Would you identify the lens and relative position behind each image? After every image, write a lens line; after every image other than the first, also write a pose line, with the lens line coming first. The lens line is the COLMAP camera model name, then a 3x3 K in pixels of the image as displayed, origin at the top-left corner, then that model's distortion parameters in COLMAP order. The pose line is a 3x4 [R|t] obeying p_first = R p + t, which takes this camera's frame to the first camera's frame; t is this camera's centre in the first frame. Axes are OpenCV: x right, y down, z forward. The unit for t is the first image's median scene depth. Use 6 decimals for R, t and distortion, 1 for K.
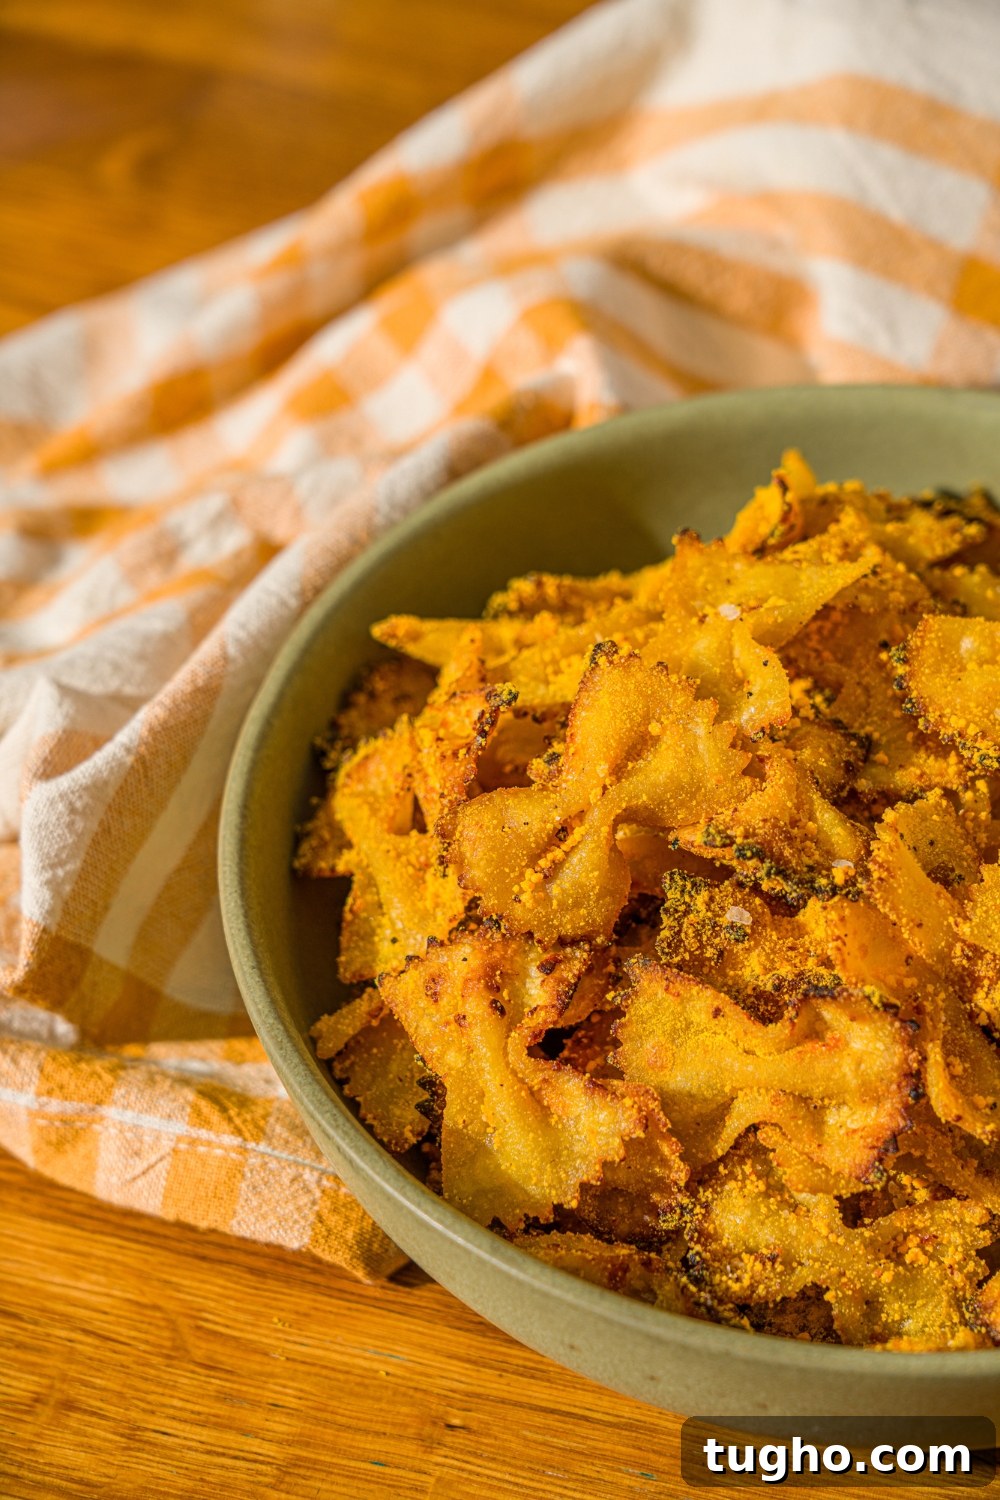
lens RADIAL K [[3473.4, 0, 456.9], [0, 3473.4, 720.7], [0, 0, 1]] dist [0.064231, 0.000000]
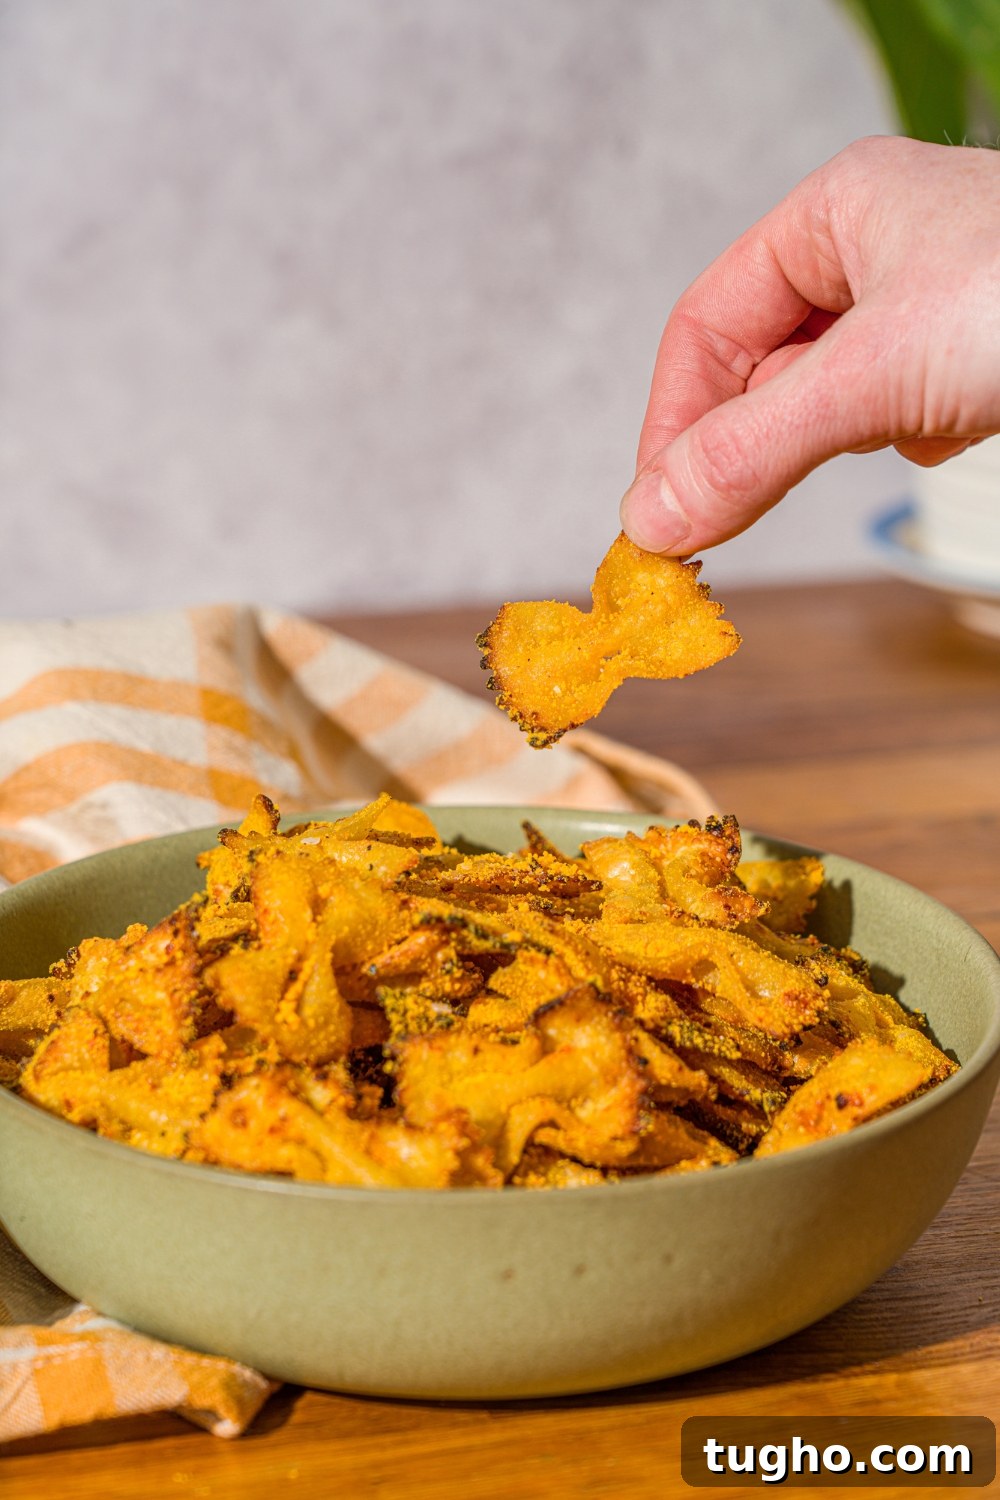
lens RADIAL K [[4231.7, 0, 503.9], [0, 4231.7, 754.0], [0, 0, 1]] dist [0.001070, 0.000000]
pose [[0.822994, -0.136939, 0.551297, -0.696836], [0.378507, 0.855867, -0.352455, 0.503975], [-0.423572, 0.498738, 0.756206, -0.174609]]
